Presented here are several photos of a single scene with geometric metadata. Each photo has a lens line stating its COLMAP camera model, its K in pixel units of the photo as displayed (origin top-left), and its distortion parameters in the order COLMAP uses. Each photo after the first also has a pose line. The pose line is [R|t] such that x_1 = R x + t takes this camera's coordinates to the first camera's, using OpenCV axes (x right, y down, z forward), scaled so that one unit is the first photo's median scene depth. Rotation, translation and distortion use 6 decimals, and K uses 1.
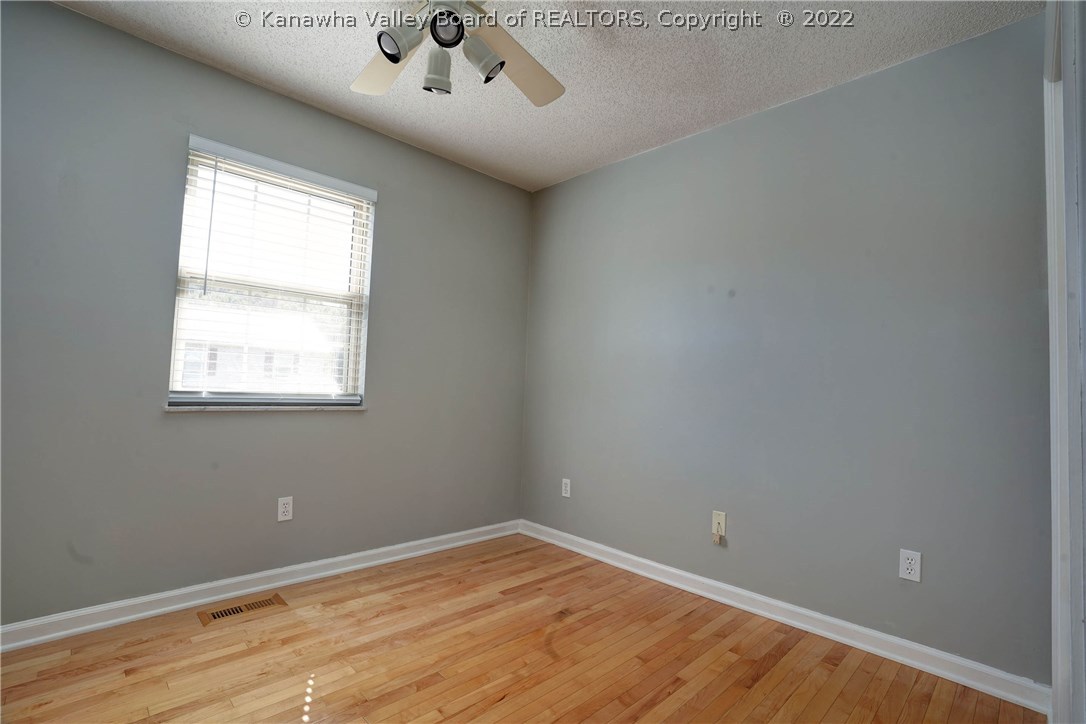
lens RADIAL K [[497.1, 0, 540.8], [0, 497.1, 359.8], [0, 0, 1]] dist [-0.016498, 0.000167]
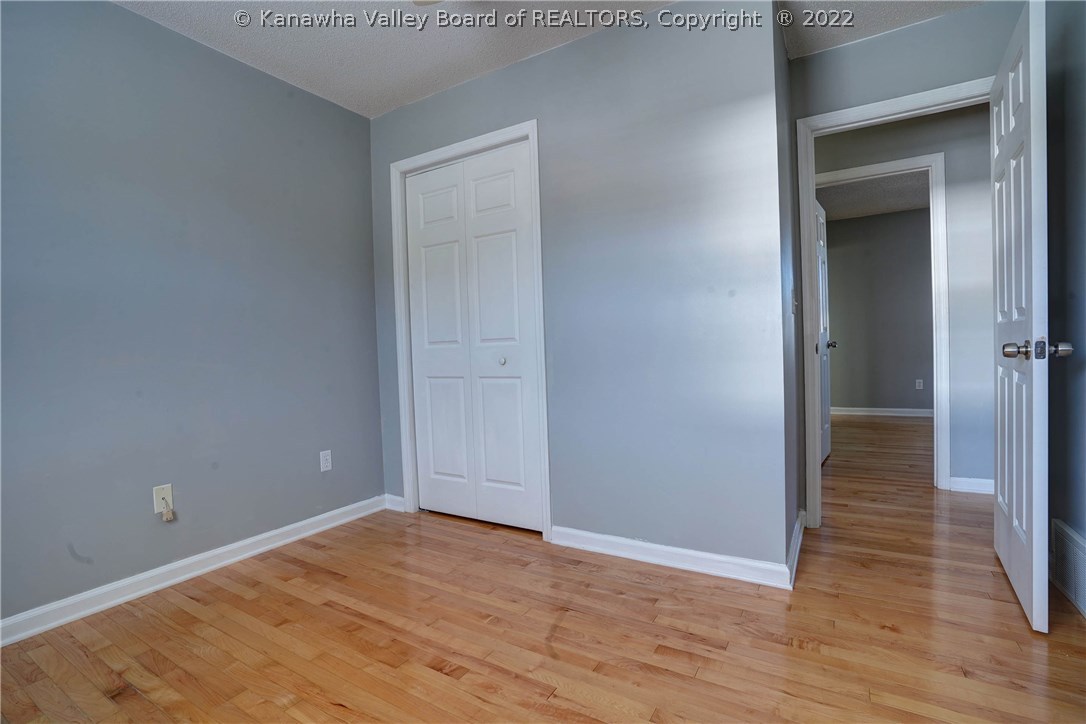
lens RADIAL K [[497.1, 0, 539.4], [0, 497.1, 361.6], [0, 0, 1]] dist [-0.016498, 0.000167]
pose [[-0.249688, -0.037454, 0.967602, -0.748466], [-0.030060, 0.999070, 0.030916, 0.052458], [-0.967860, -0.021367, -0.250581, 0.702914]]
